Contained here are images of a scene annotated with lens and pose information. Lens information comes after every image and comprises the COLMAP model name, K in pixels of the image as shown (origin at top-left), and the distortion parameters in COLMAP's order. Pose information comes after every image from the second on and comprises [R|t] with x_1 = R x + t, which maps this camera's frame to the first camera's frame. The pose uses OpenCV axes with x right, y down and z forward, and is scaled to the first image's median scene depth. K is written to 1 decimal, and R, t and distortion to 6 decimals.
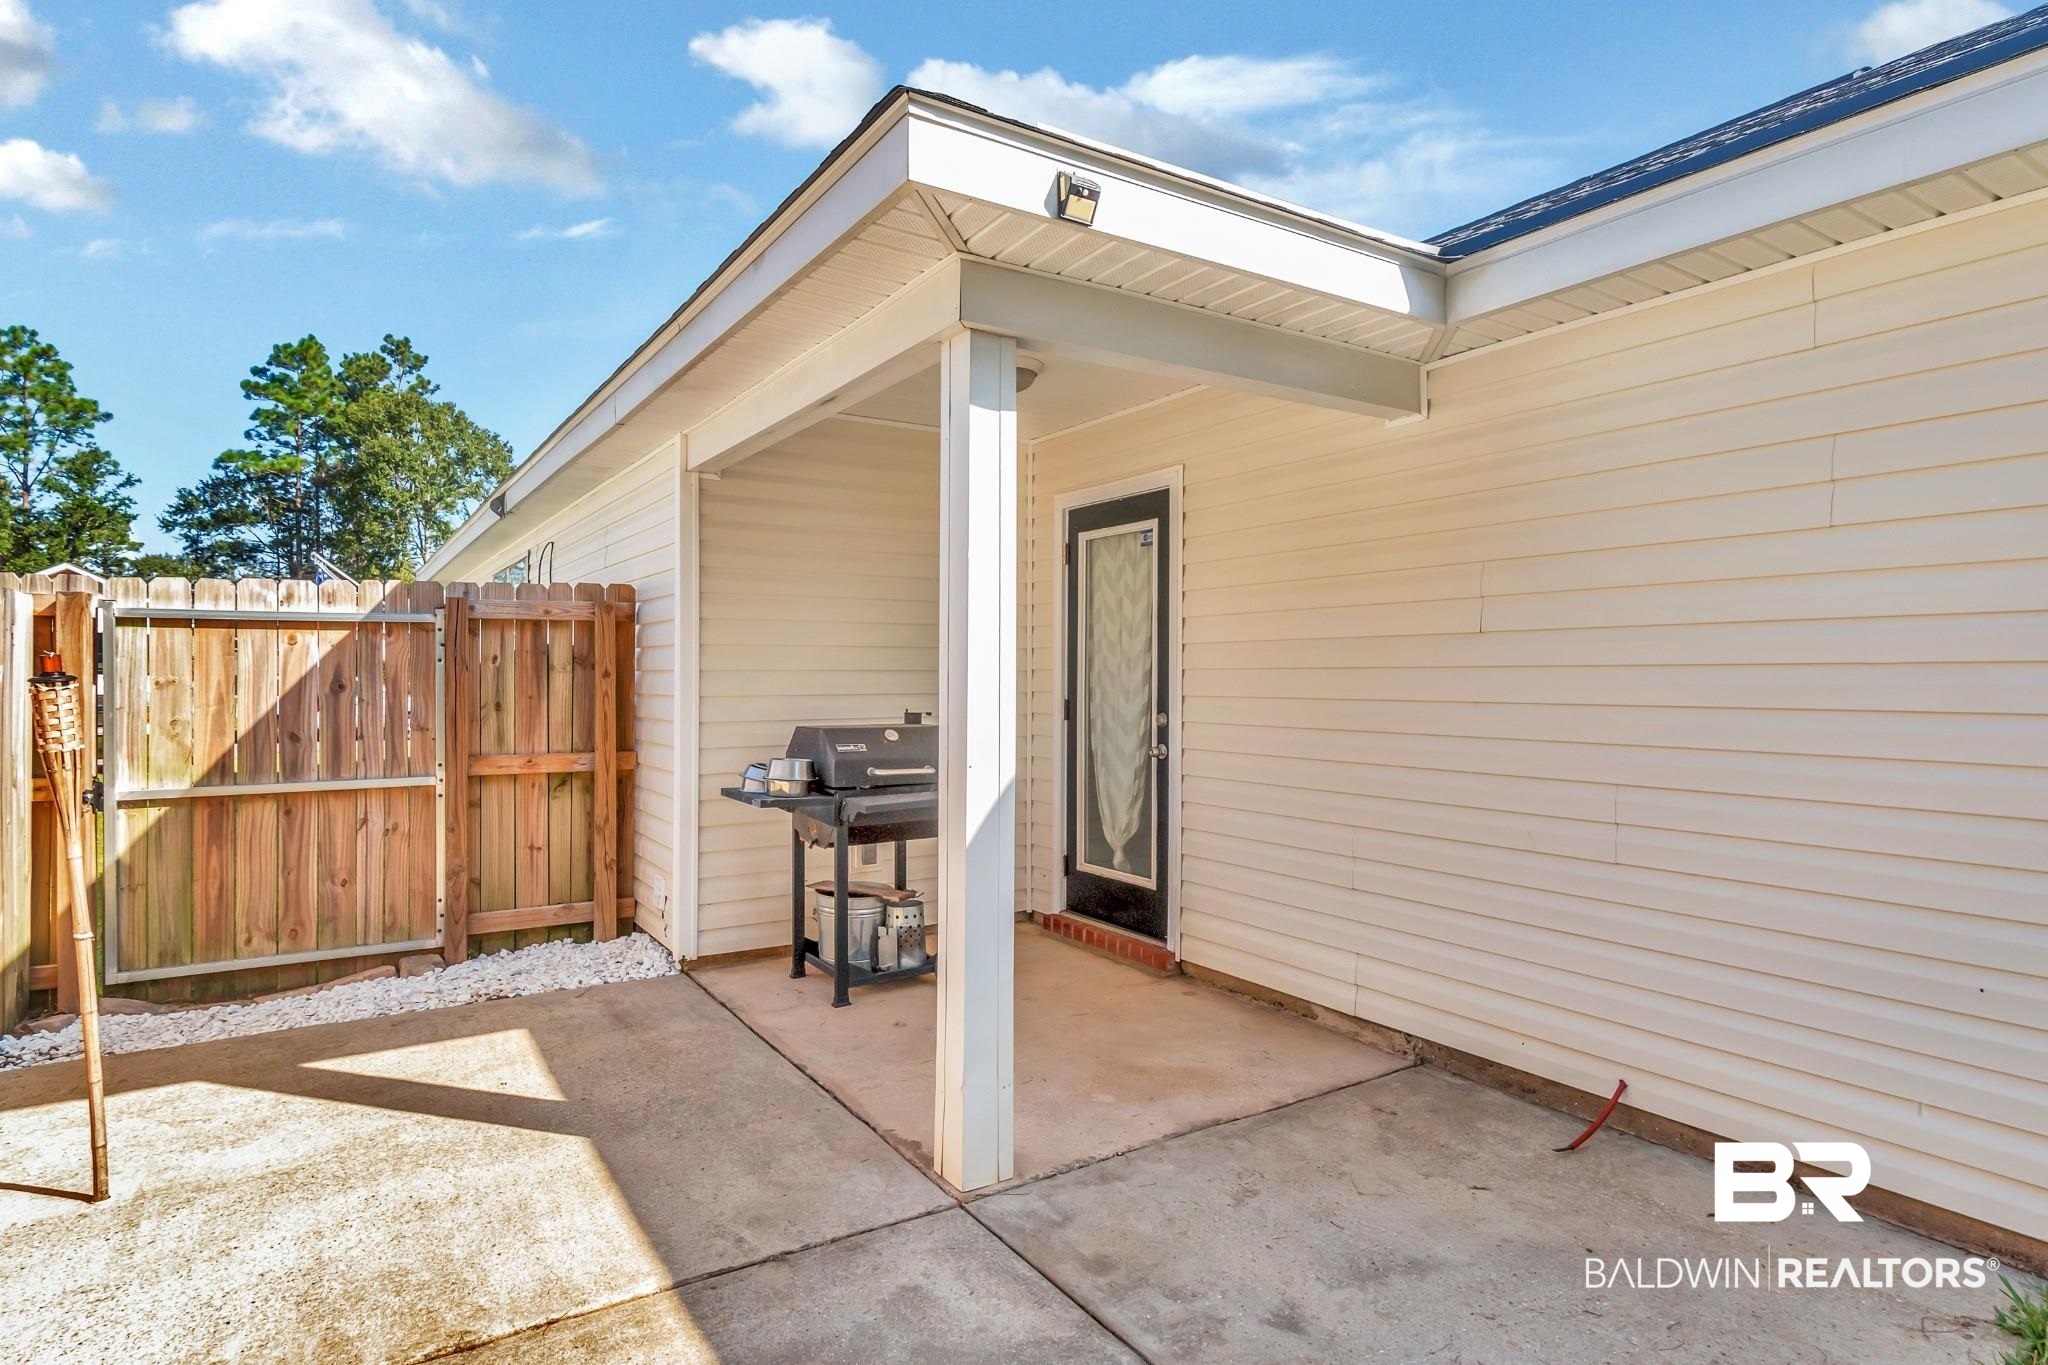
lens RADIAL K [[1102.5, 0, 1024.0], [0, 1102.5, 682.5], [0, 0, 1]] dist [0.001355, -0.002017]
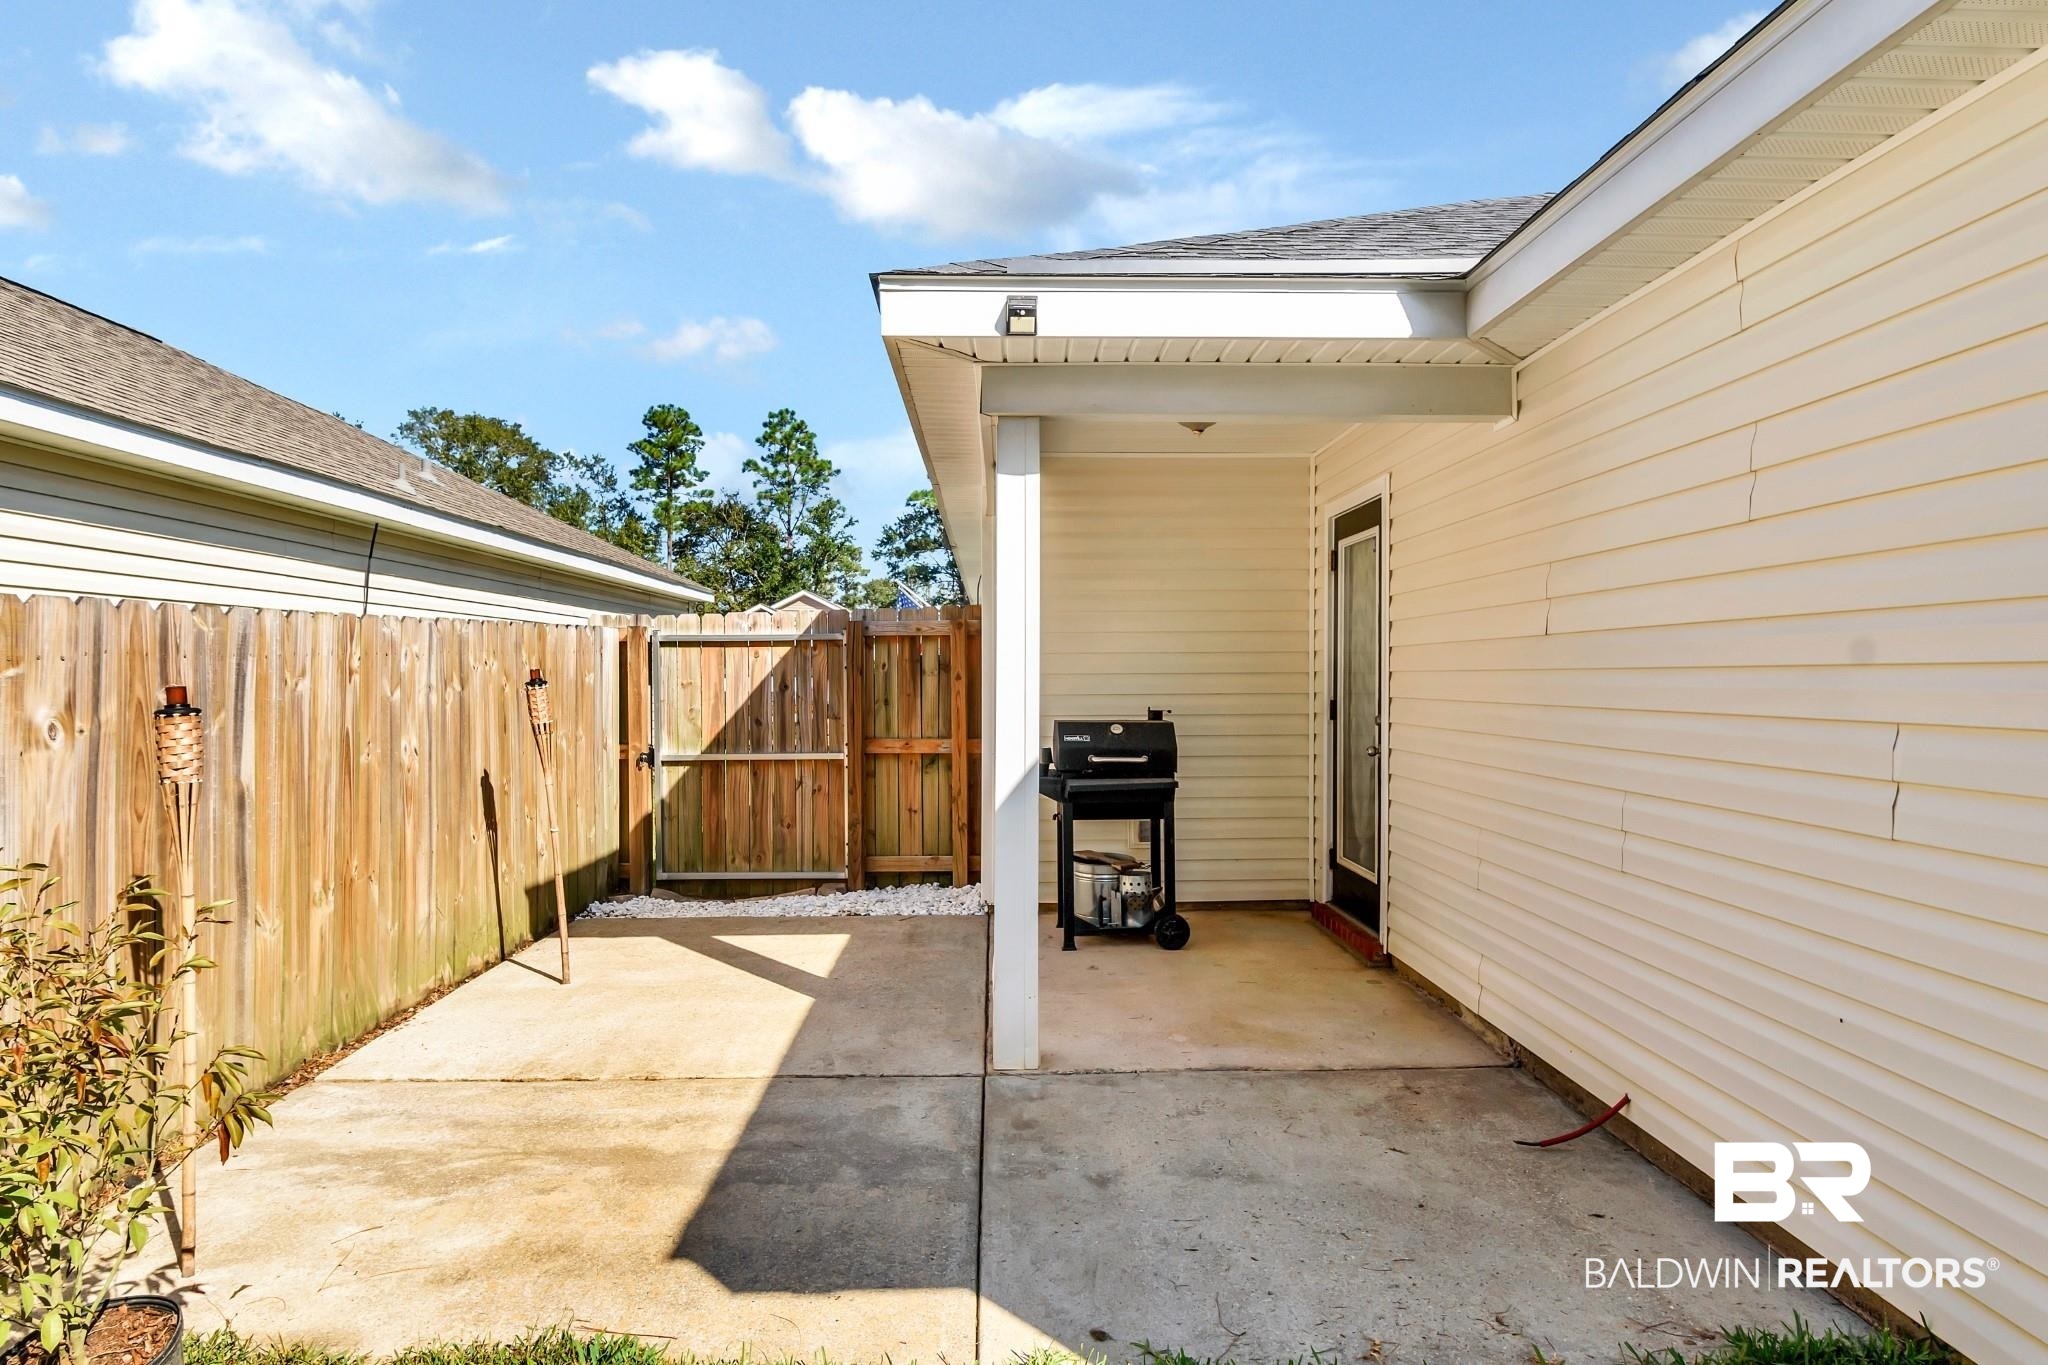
lens RADIAL K [[1131.3, 0, 1025.6], [0, 1131.3, 699.6], [0, 0, 1]] dist [0.002742, 0.000232]
pose [[0.857105, 0.008157, -0.515077, 0.394089], [-0.000304, 0.999882, 0.015328, -0.002046], [0.515142, -0.012981, 0.857007, -0.082553]]
